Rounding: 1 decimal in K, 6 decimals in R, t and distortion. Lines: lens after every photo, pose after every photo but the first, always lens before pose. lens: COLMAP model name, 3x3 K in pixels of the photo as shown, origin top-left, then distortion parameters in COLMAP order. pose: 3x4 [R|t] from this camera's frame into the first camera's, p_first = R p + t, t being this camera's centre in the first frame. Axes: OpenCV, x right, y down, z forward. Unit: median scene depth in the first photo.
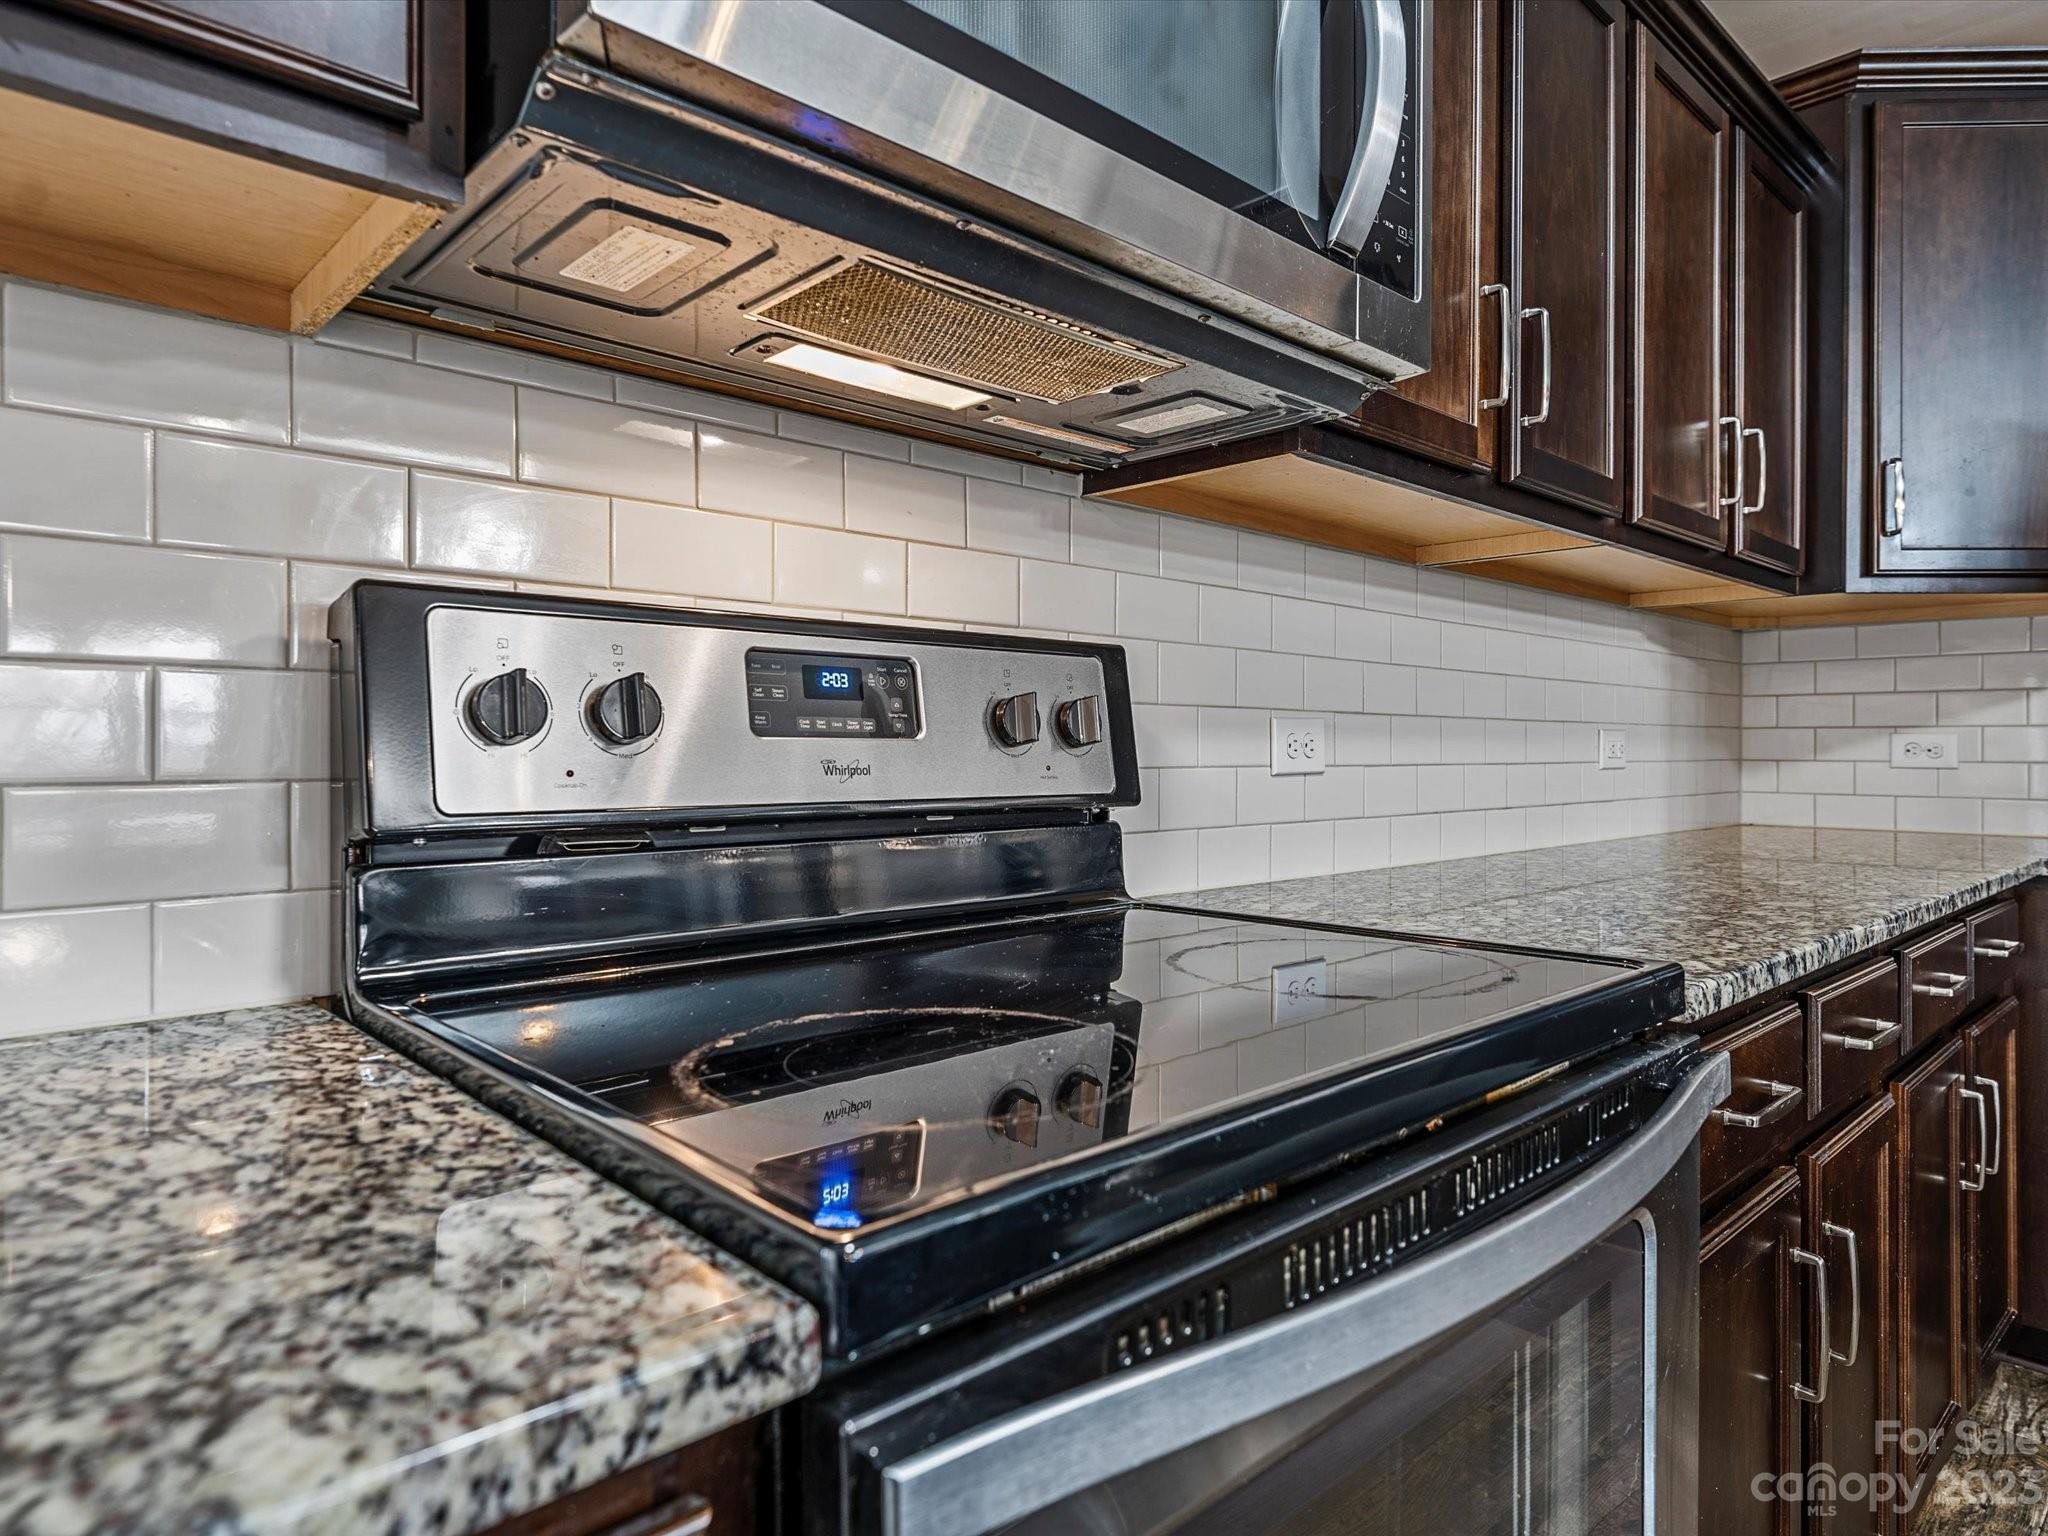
lens RADIAL K [[1205.2, 0, 1029.6], [0, 1205.2, 756.6], [0, 0, 1]] dist [-0.000682, 0.000008]
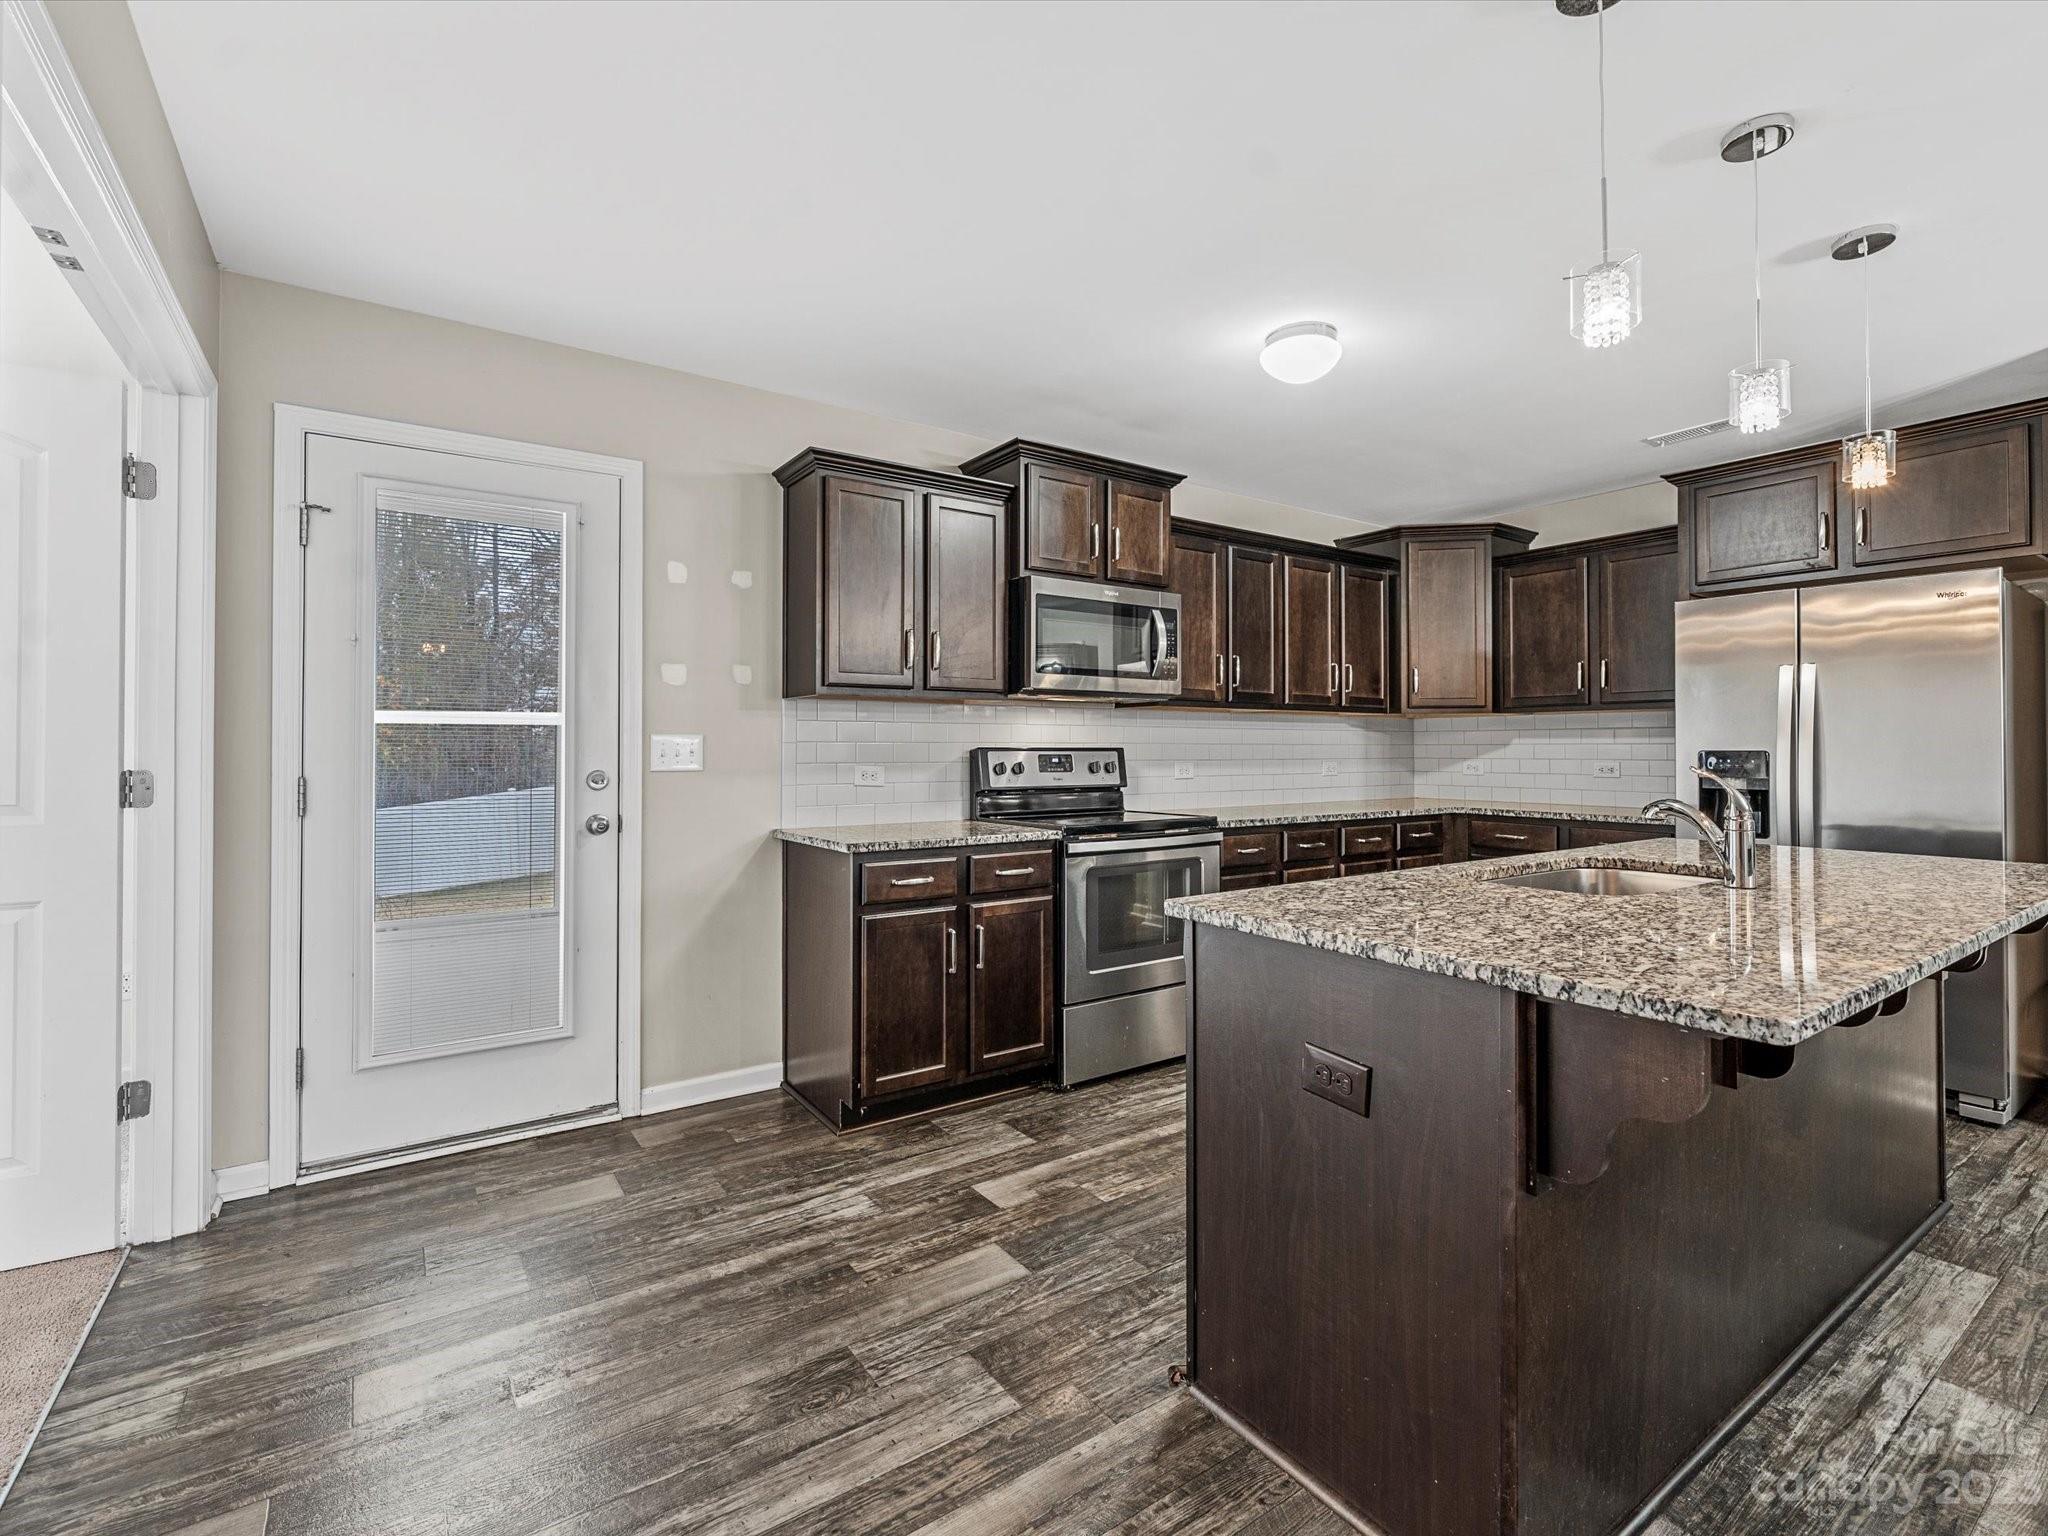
lens RADIAL K [[939.6, 0, 1019.8], [0, 939.6, 748.0], [0, 0, 1]] dist [0.001800, 0.000085]
pose [[0.987635, -0.006809, -0.156625, 0.240208], [0.005029, 0.999918, -0.011756, -0.058208], [0.156692, 0.010823, 0.987588, -2.287152]]
